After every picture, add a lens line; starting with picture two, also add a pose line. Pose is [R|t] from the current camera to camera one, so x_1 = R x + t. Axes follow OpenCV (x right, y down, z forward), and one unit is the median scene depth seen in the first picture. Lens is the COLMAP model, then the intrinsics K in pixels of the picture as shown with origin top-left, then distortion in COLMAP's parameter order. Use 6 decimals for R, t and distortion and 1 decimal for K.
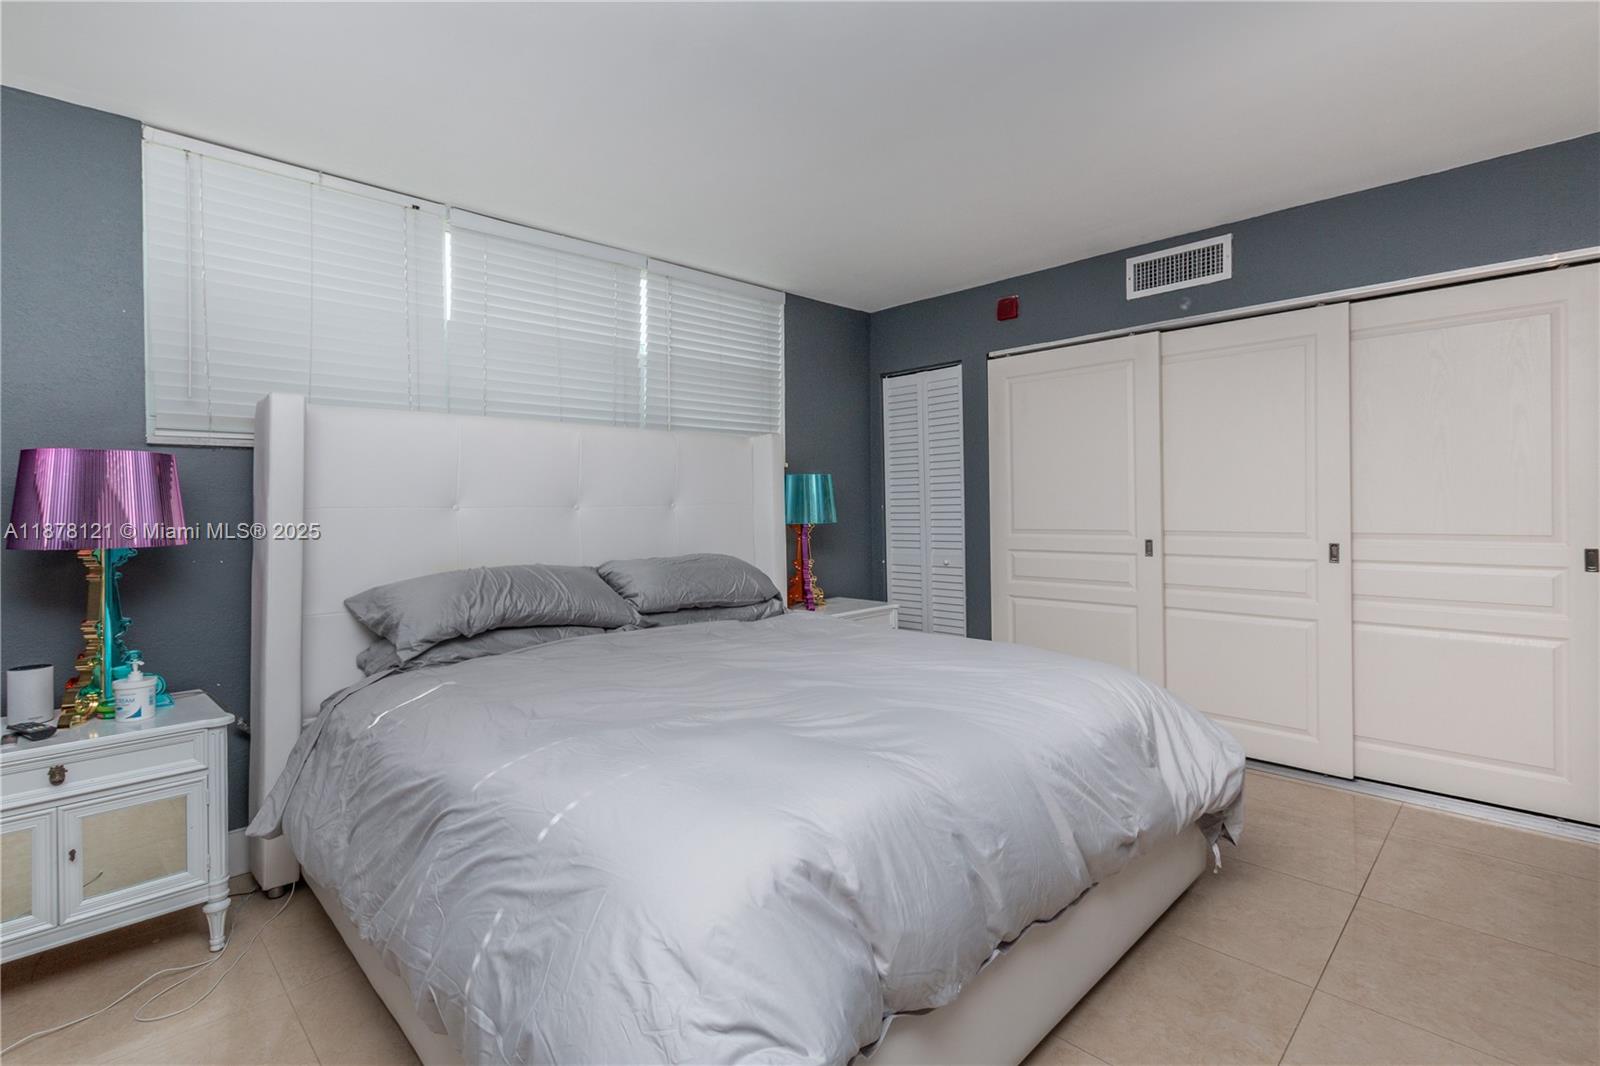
lens RADIAL K [[742.5, 0, 777.6], [0, 742.5, 504.1], [0, 0, 1]] dist [0.002315, -0.000011]
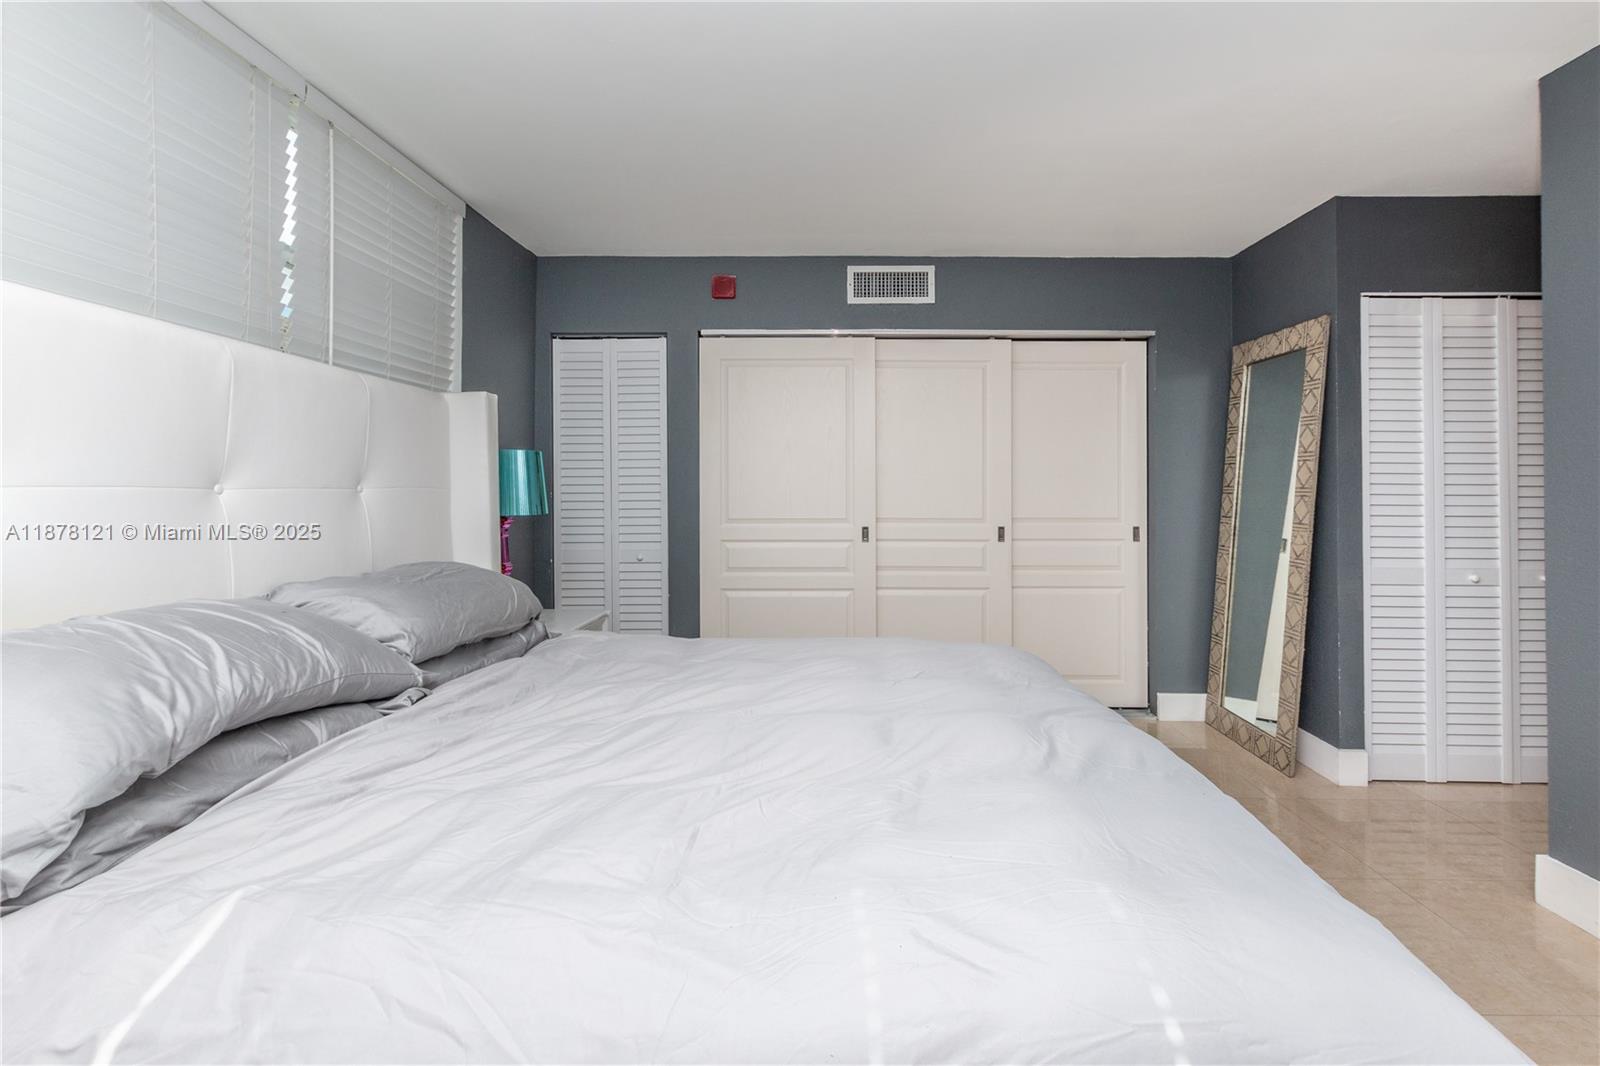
lens RADIAL K [[742.5, 0, 827.5], [0, 742.5, 486.5], [0, 0, 1]] dist [0.002315, -0.000011]
pose [[0.697410, 0.017092, 0.716468, -0.312007], [-0.011155, 0.999853, -0.012994, 0.003647], [-0.716585, 0.001069, 0.697499, 0.270794]]
